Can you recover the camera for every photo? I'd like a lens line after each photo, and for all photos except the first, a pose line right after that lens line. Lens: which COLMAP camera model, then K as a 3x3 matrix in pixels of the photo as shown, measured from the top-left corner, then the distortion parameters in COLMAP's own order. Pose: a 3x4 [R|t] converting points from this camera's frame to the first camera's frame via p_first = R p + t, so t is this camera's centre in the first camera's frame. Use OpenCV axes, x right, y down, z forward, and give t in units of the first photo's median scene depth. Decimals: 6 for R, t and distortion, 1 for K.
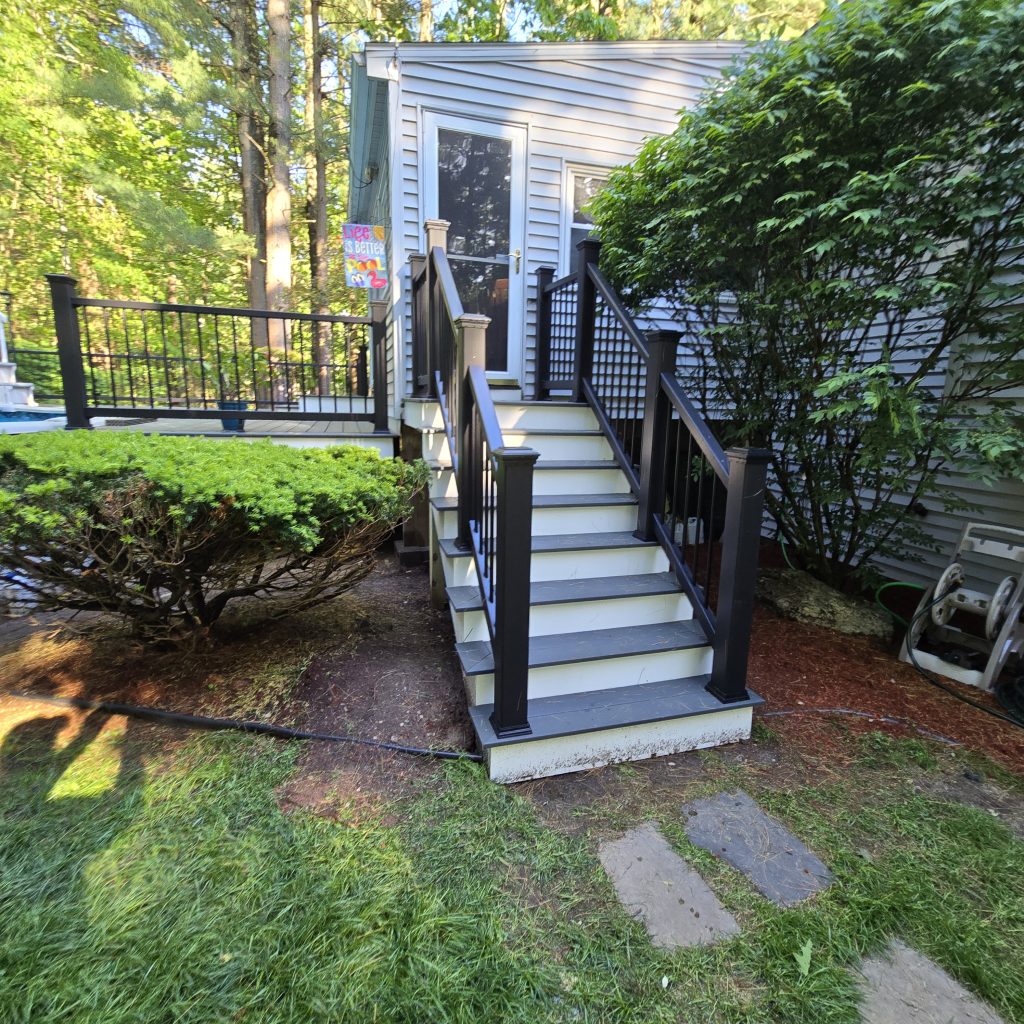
lens RADIAL K [[562.7, 0, 524.9], [0, 562.7, 528.1], [0, 0, 1]] dist [0.002025, 0.000247]
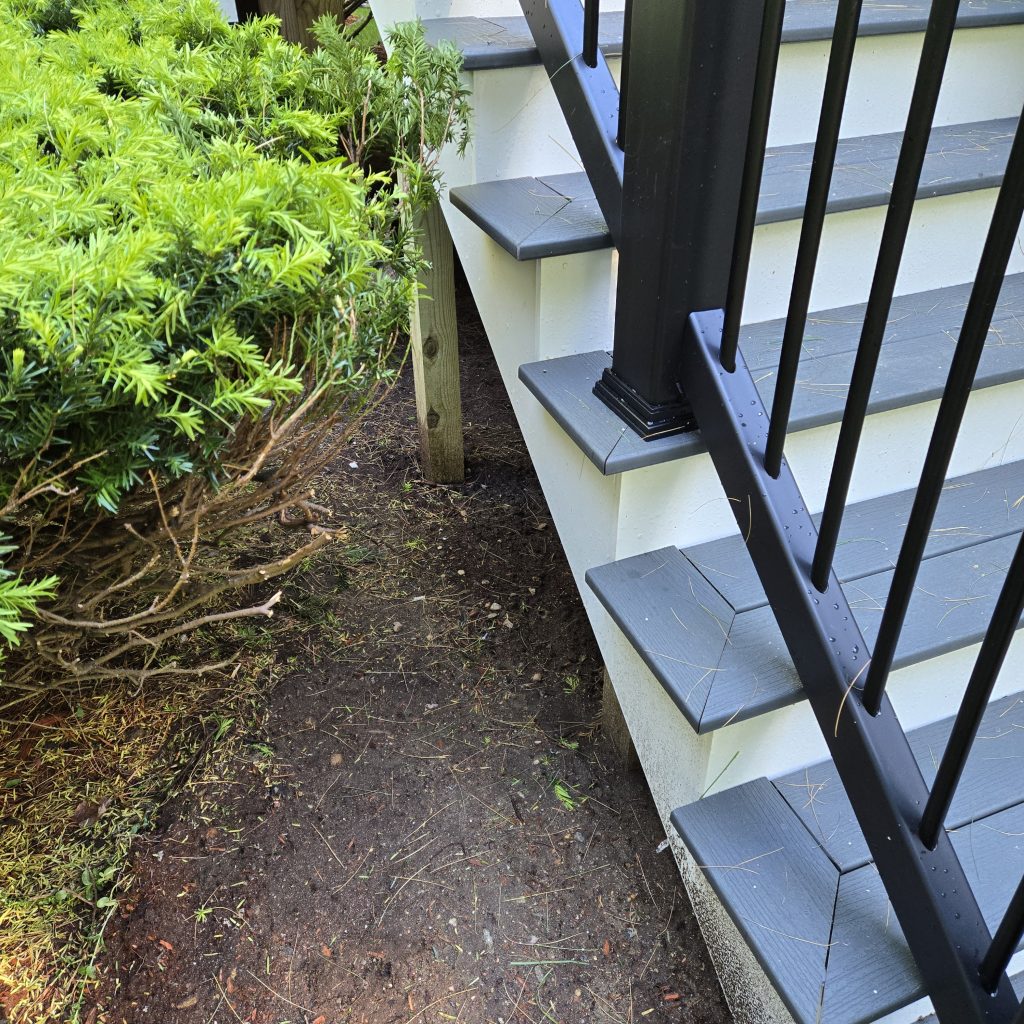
lens RADIAL K [[895.6, 0, 492.7], [0, 895.6, 511.2], [0, 0, 1]] dist [0.009415, 0.004255]
pose [[0.996894, -0.077451, 0.014306, -0.184195], [0.066468, 0.924747, 0.374733, -0.076803], [-0.042252, -0.372618, 0.927023, 0.613152]]
